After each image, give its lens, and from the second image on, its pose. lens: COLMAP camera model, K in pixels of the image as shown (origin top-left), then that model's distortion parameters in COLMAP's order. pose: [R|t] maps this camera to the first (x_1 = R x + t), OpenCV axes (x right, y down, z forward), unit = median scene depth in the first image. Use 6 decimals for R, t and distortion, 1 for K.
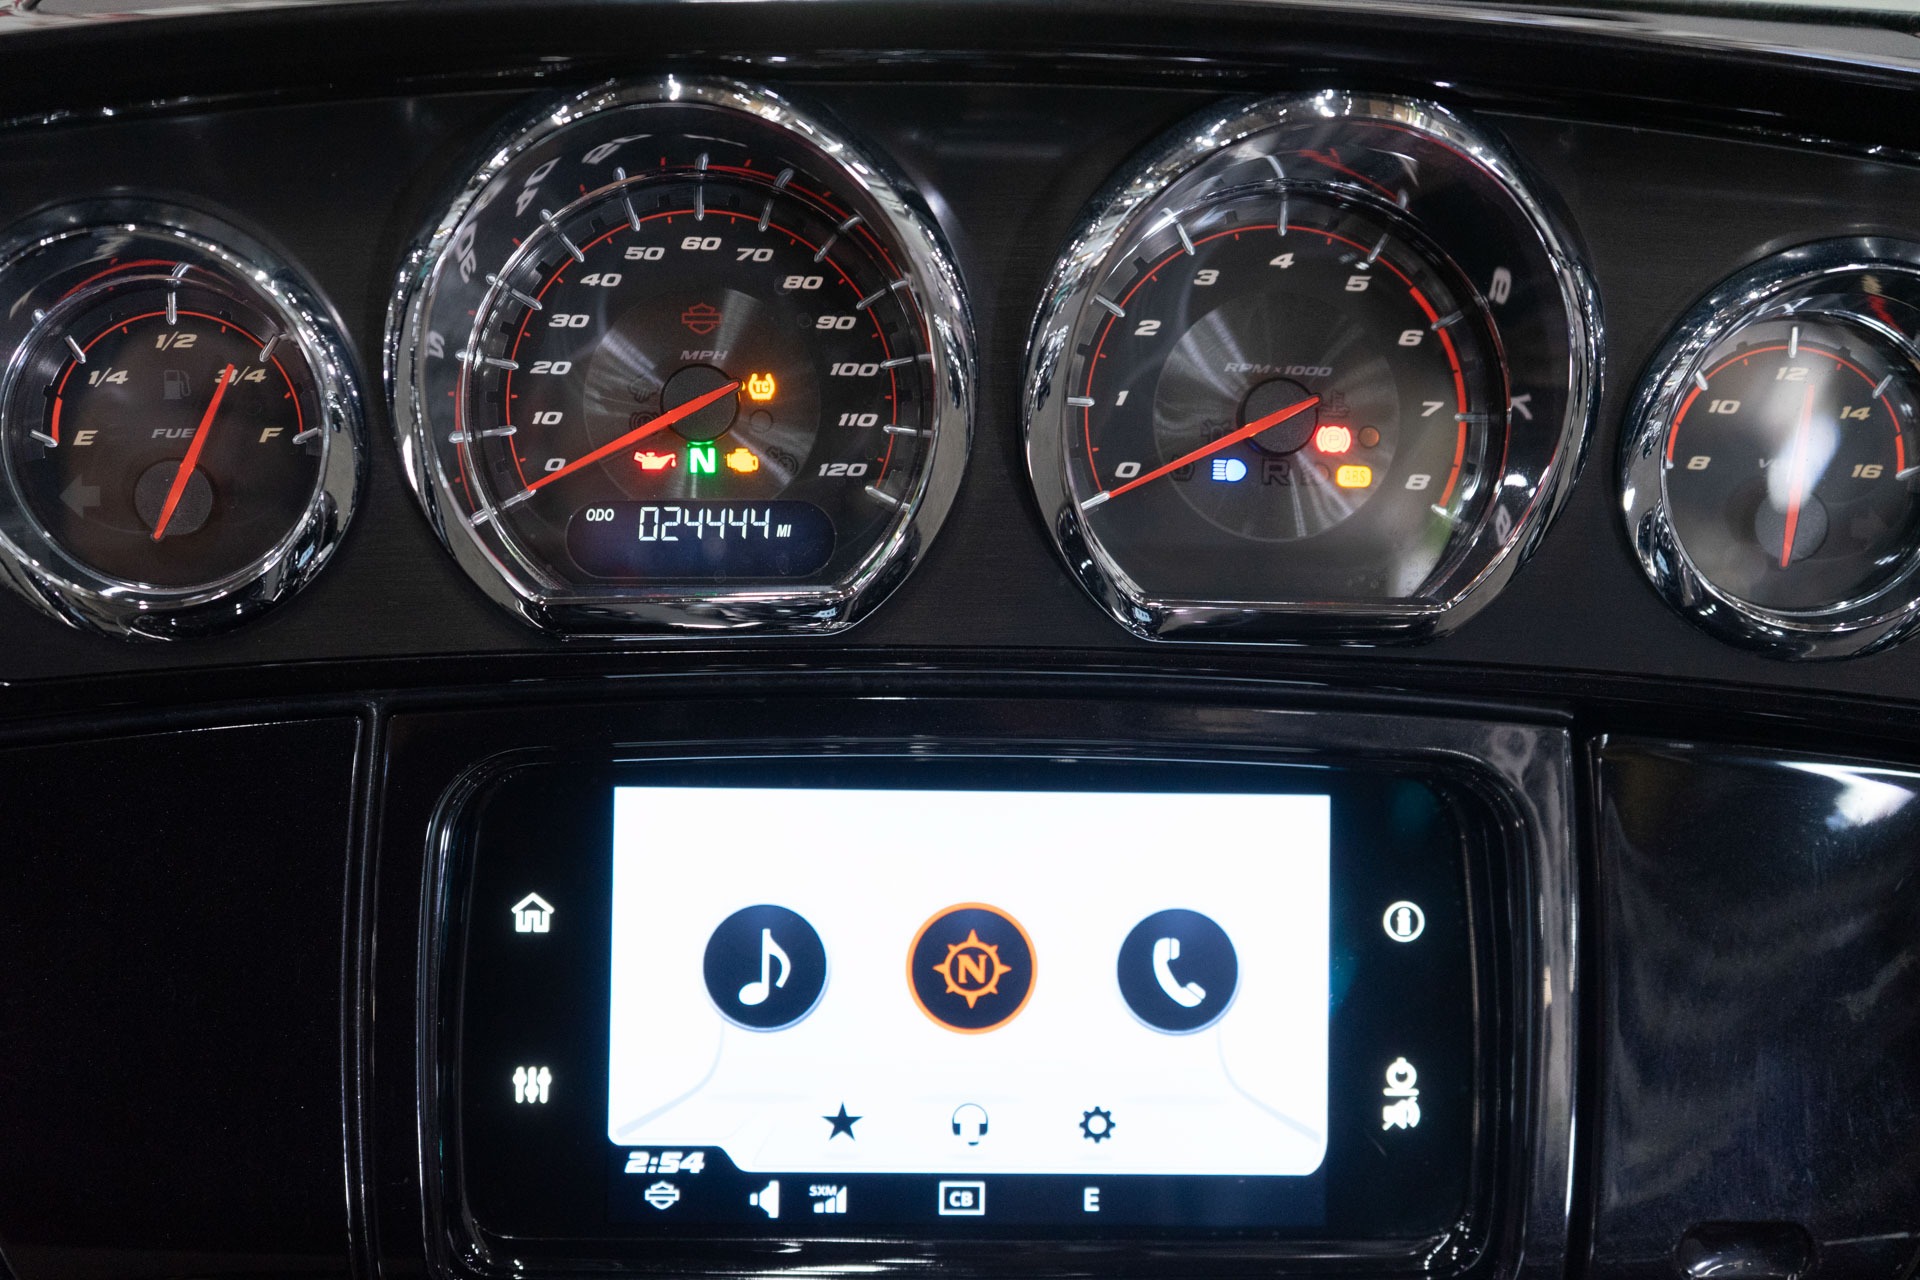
lens RADIAL K [[2630.9, 0, 960.0], [0, 2630.9, 640.0], [0, 0, 1]] dist [0.025369, 0.038991]
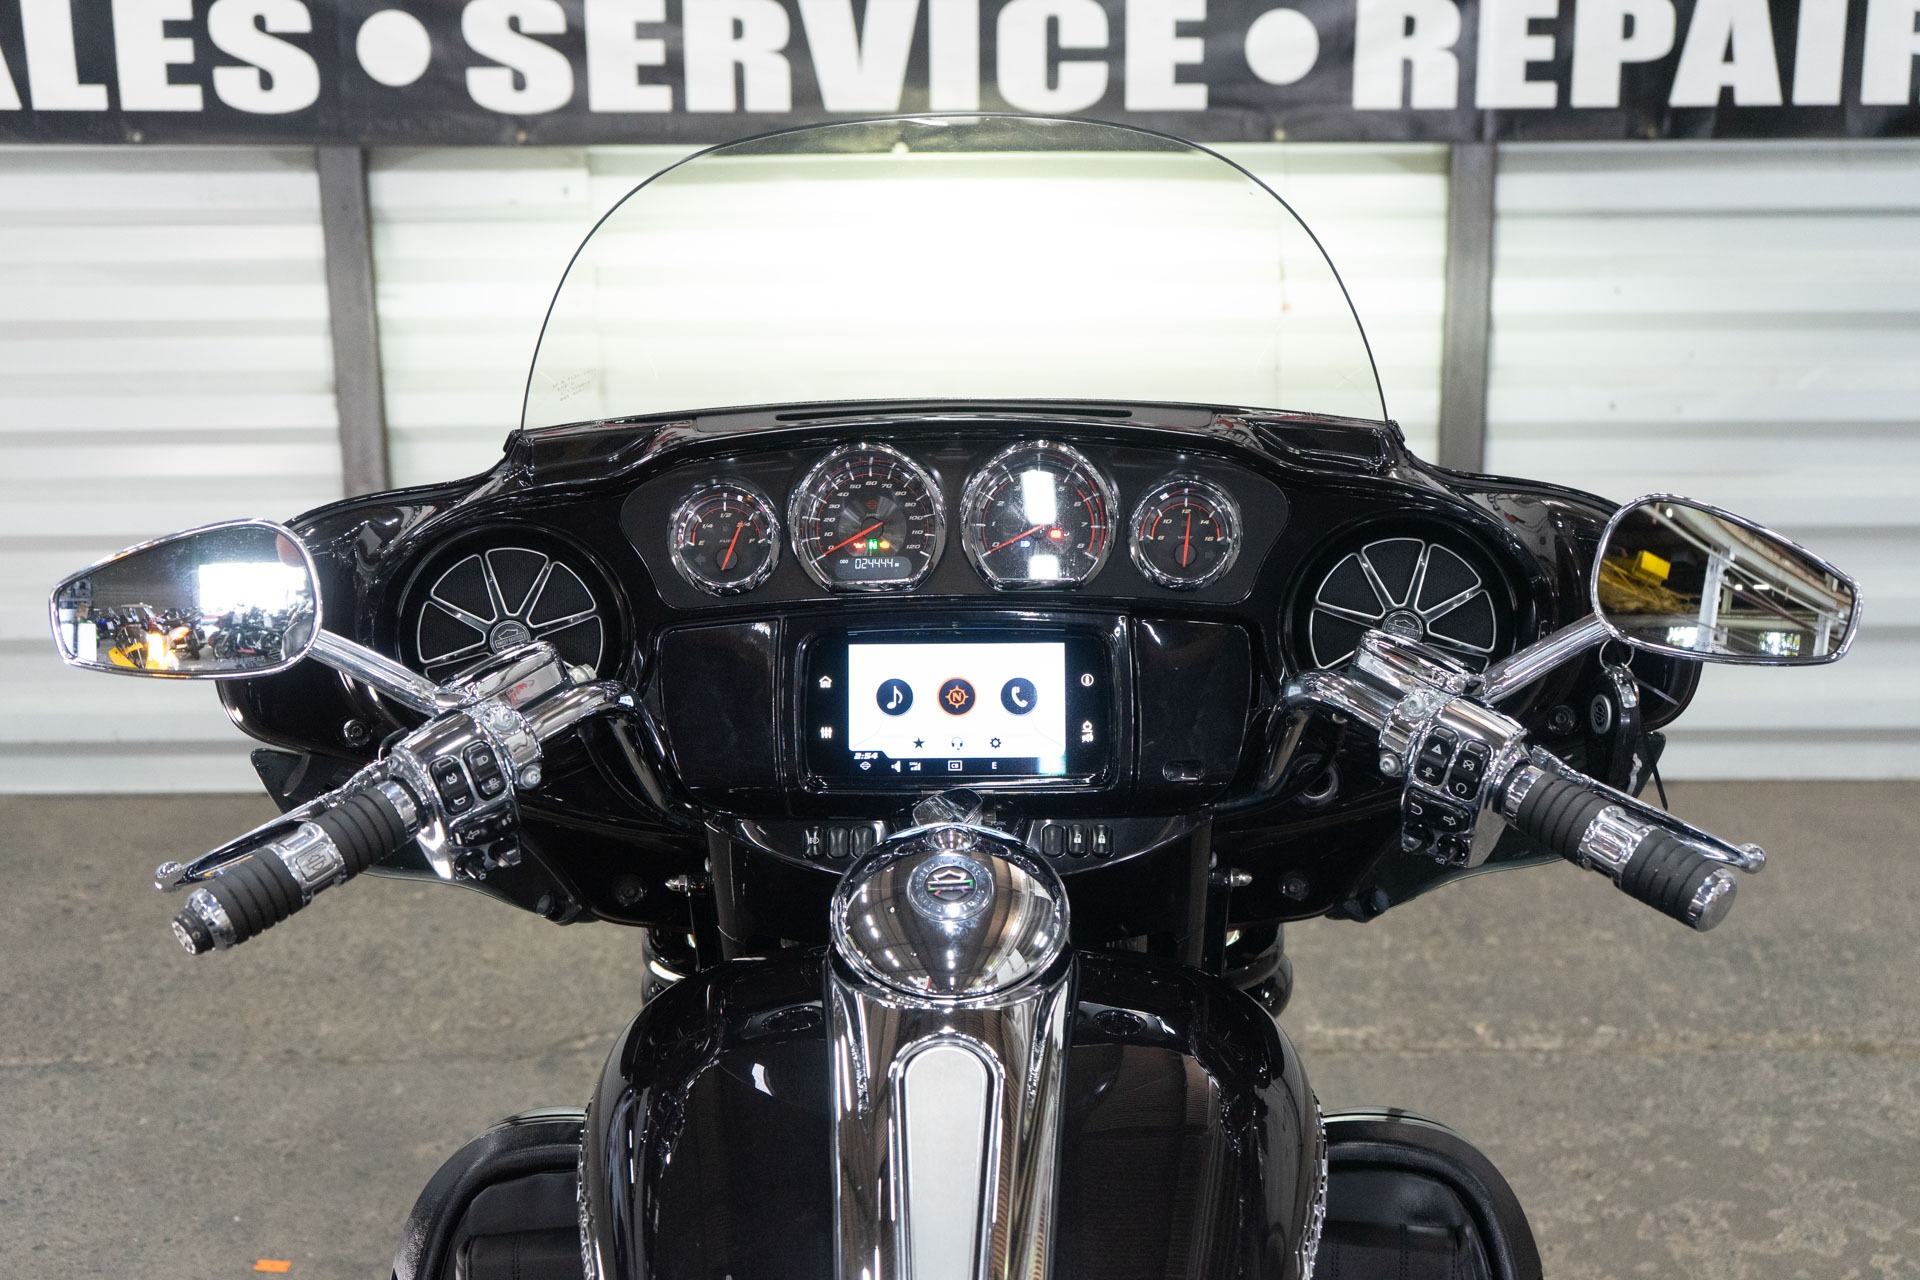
lens RADIAL K [[2630.9, 0, 960.0], [0, 2630.9, 640.0], [0, 0, 1]] dist [0.025369, 0.038991]
pose [[0.997474, -0.024618, -0.066634, 0.233574], [0.020922, 0.998234, -0.055603, 0.240467], [0.067885, 0.054068, 0.996227, -2.331380]]
